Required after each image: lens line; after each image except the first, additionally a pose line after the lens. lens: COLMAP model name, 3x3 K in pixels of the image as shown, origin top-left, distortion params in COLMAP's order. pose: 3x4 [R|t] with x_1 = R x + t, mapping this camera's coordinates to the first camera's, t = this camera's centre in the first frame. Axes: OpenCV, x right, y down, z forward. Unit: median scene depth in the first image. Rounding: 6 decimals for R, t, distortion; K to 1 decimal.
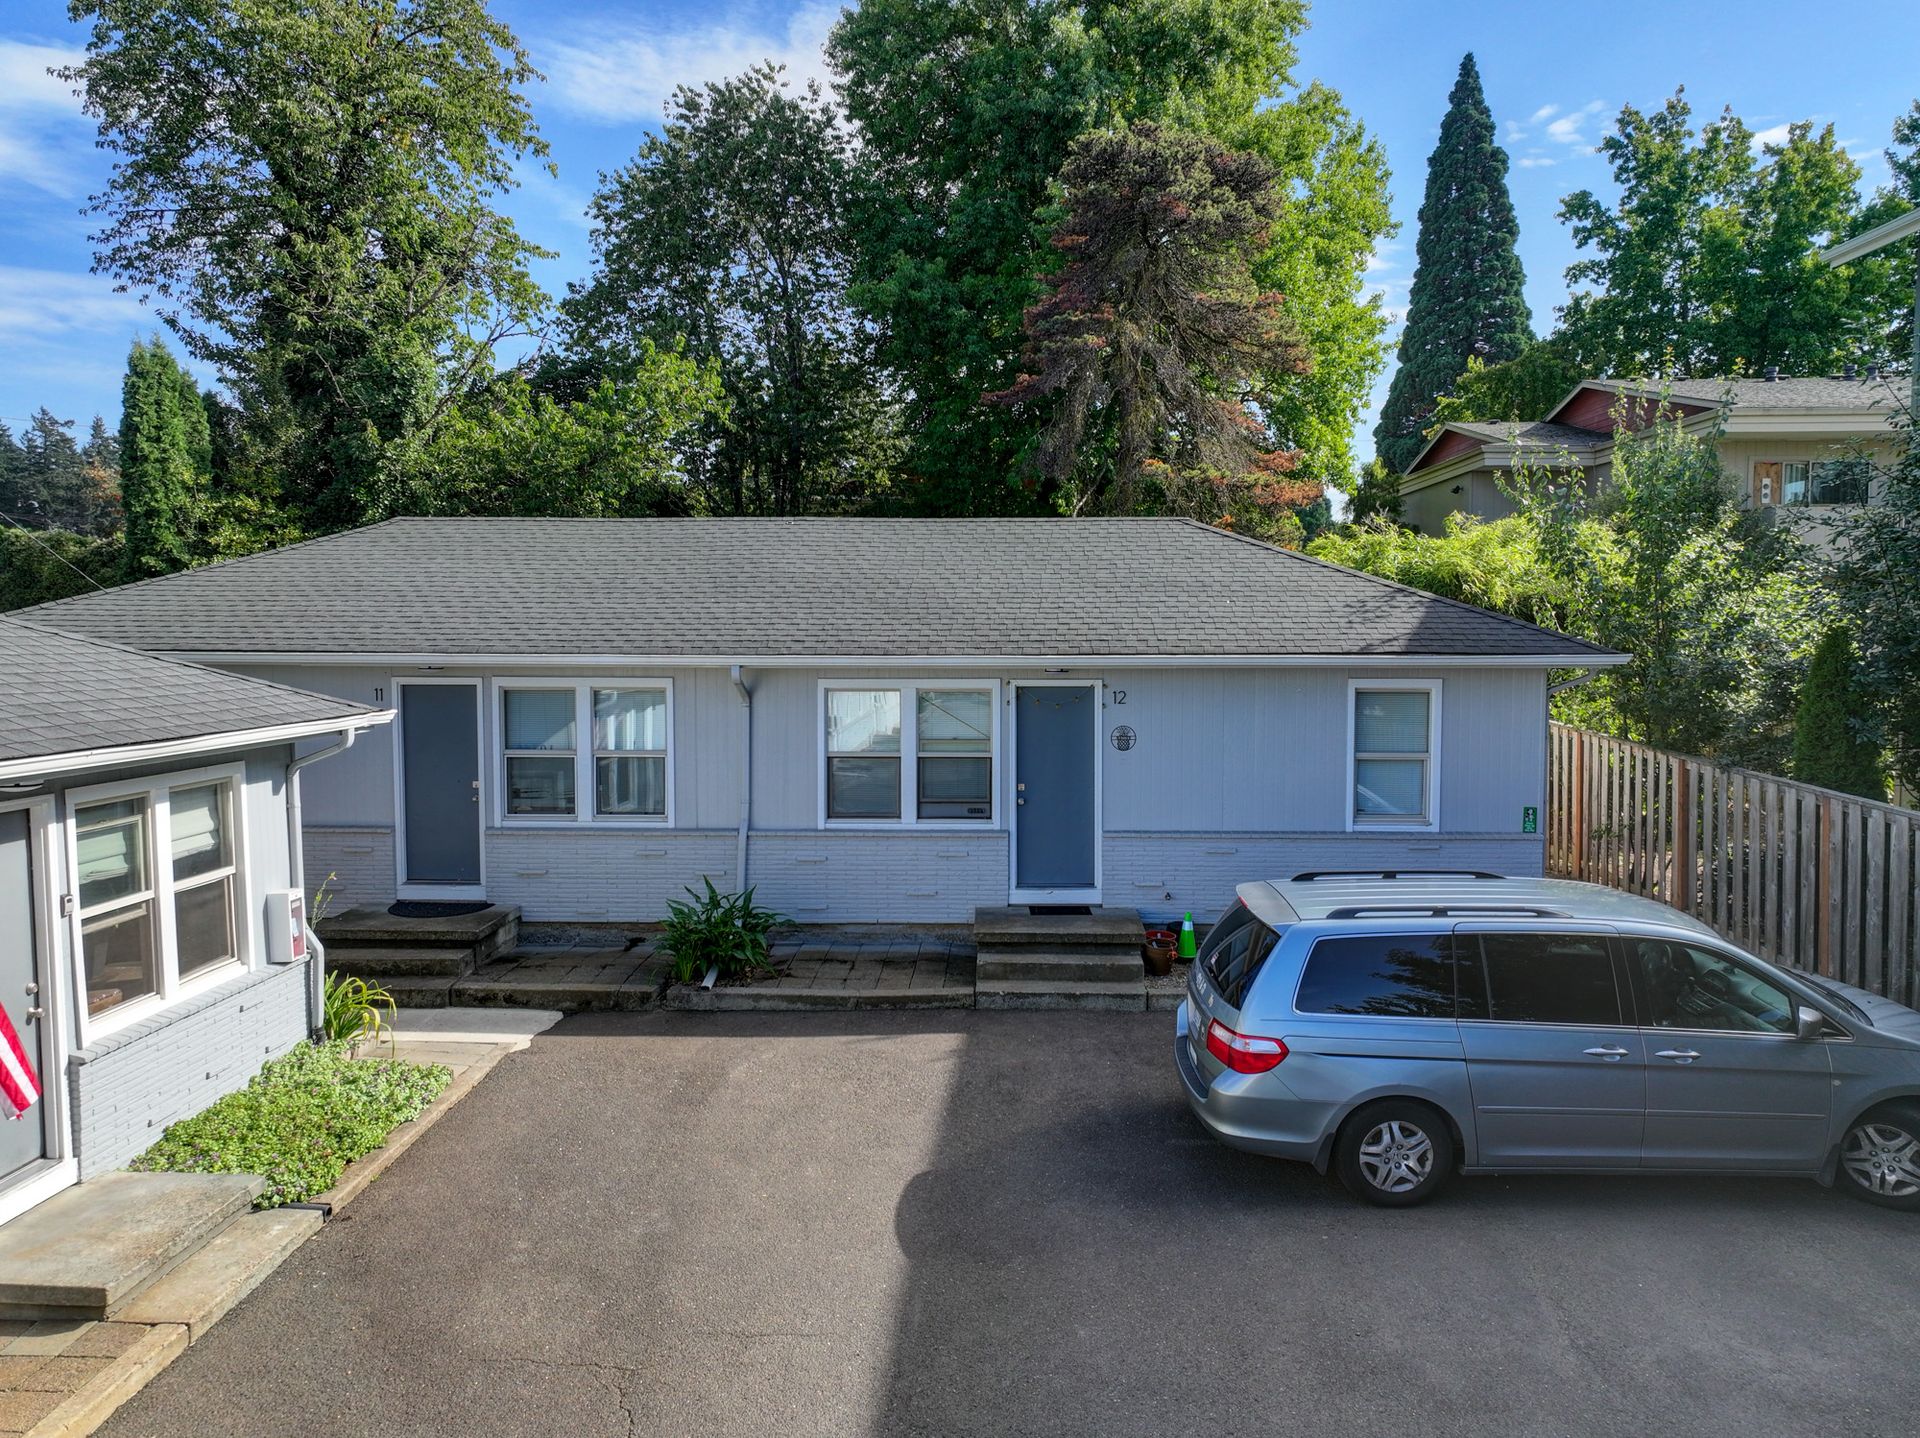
lens RADIAL K [[1358.7, 0, 974.1], [0, 1358.7, 707.2], [0, 0, 1]] dist [0.005871, 0.002364]
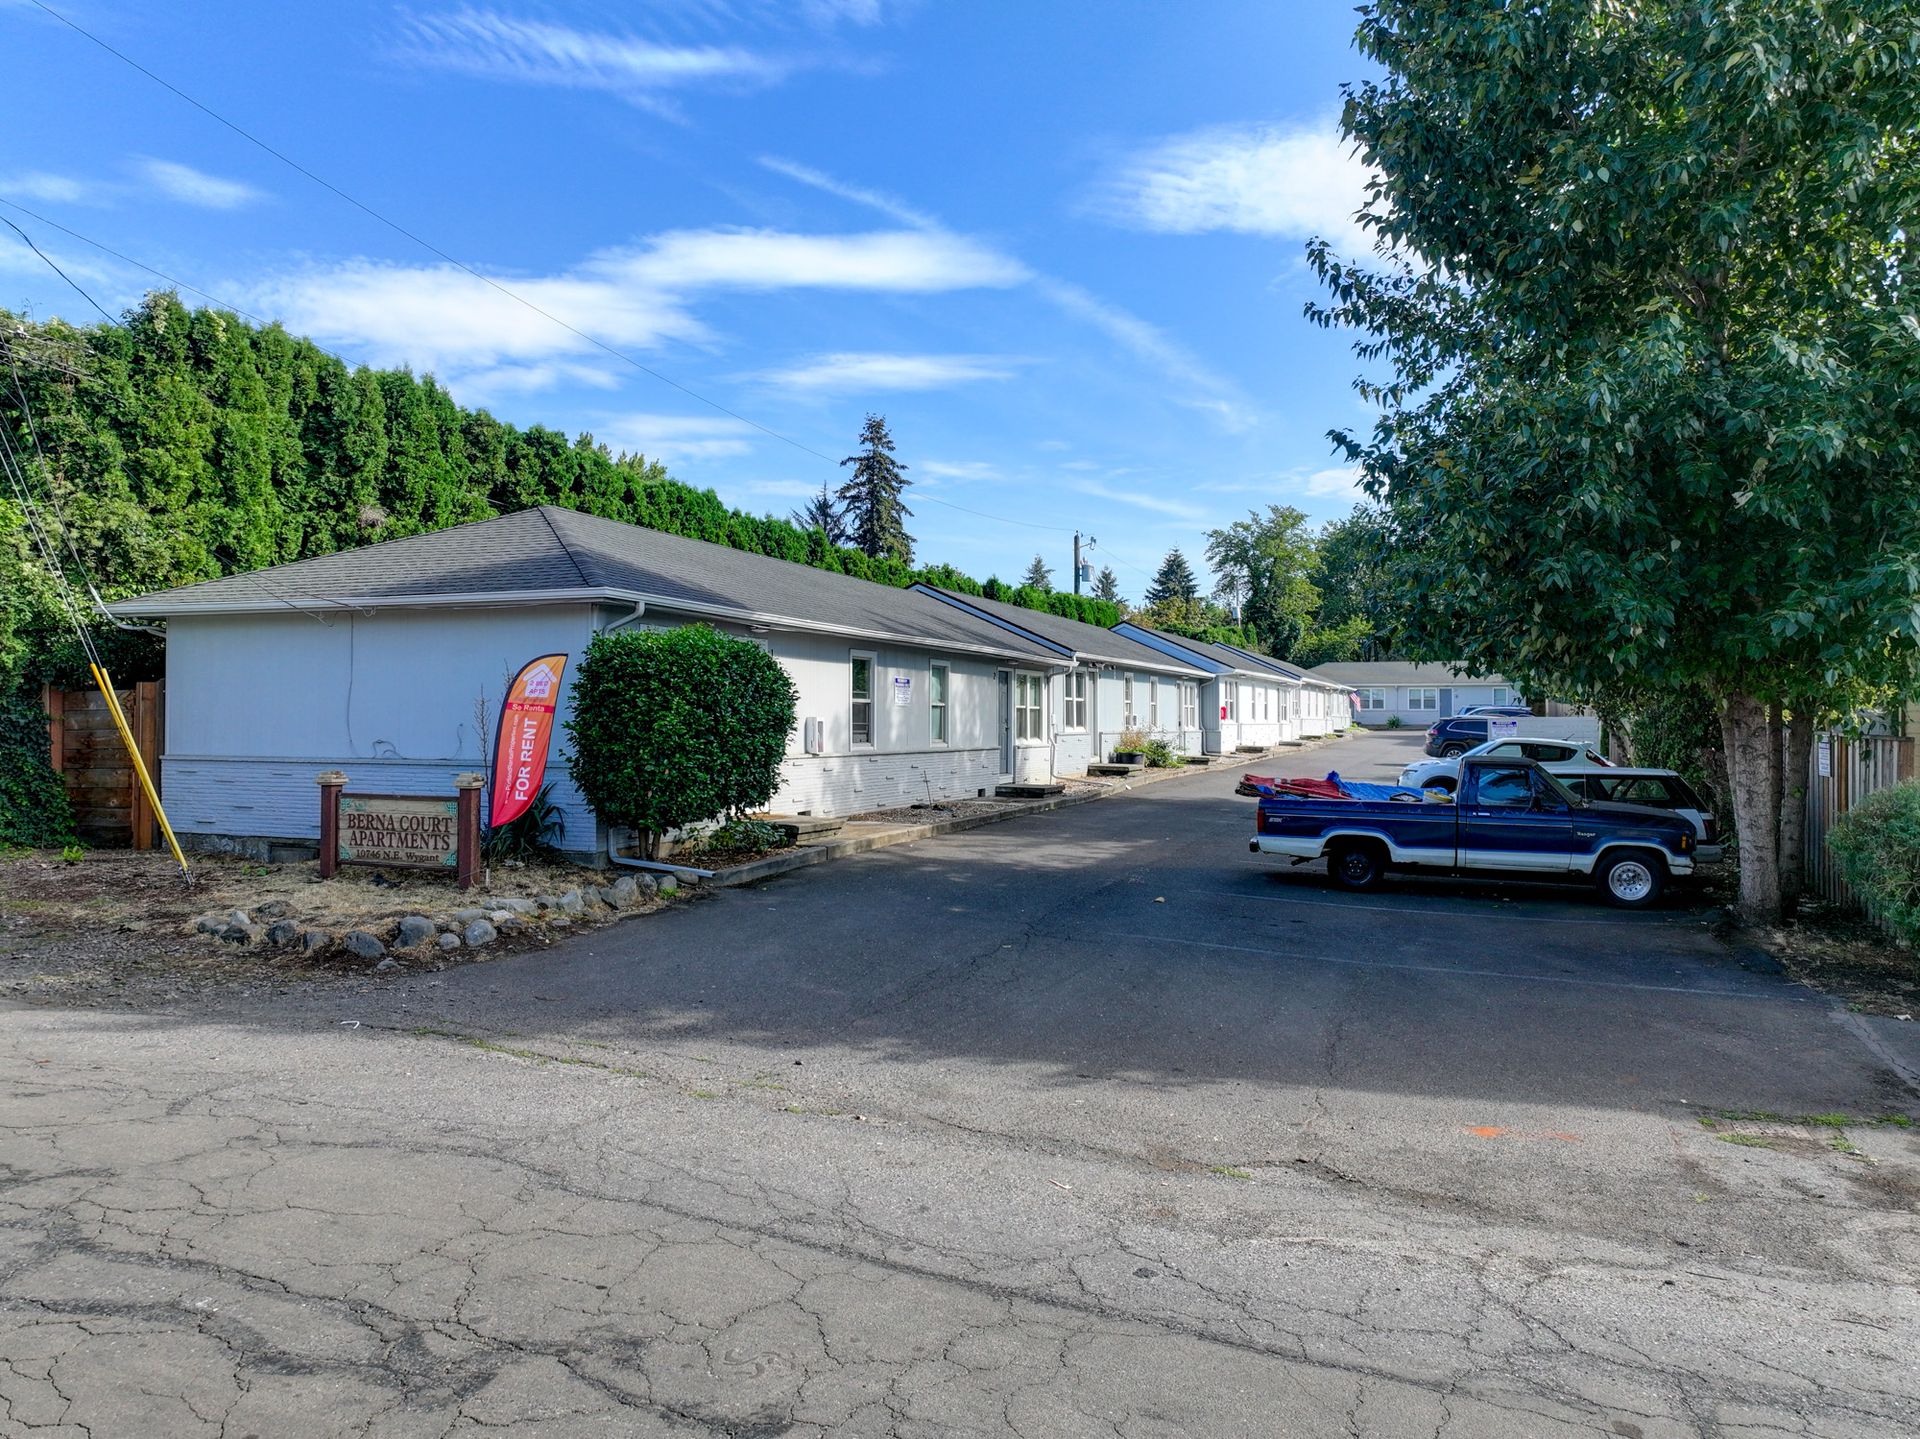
lens RADIAL K [[1350.2, 0, 965.2], [0, 1350.2, 711.3], [0, 0, 1]] dist [-0.000673, 0.009271]
pose [[0.938922, -0.000824, -0.344130, 0.076696], [-0.020821, 0.998029, -0.059198, 0.325063], [0.343501, 0.062748, 0.937054, -3.630094]]
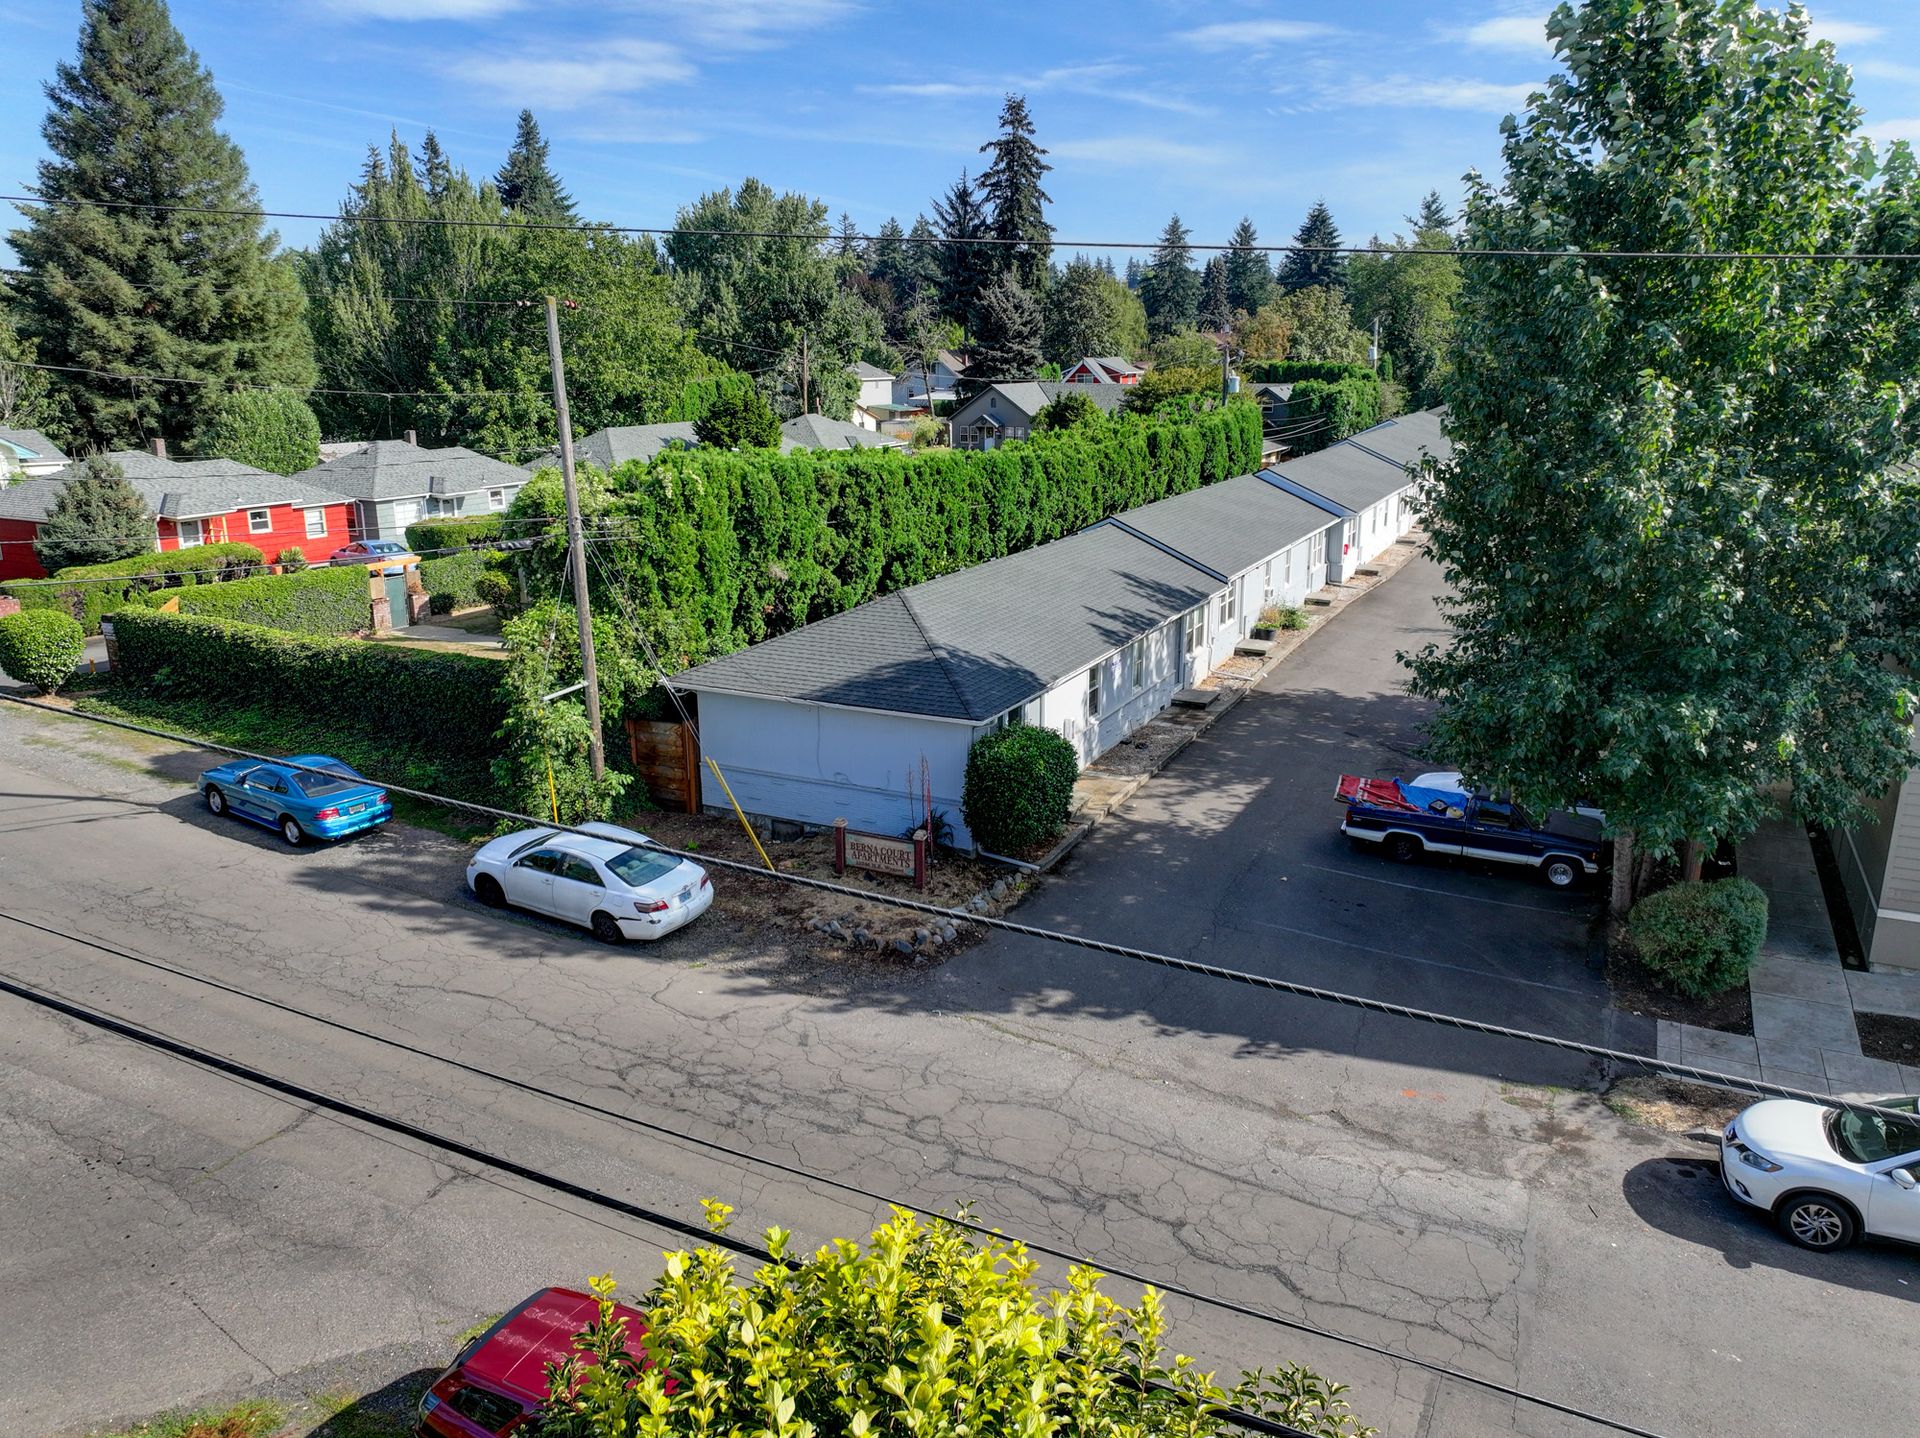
lens RADIAL K [[1350.2, 0, 966.1], [0, 1350.2, 704.9], [0, 0, 1]] dist [-0.000673, 0.009271]
pose [[0.905314, 0.102945, -0.412078, 0.155107], [-0.017819, 0.978535, 0.205310, -0.004231], [0.424368, -0.178528, 0.887716, -4.100297]]
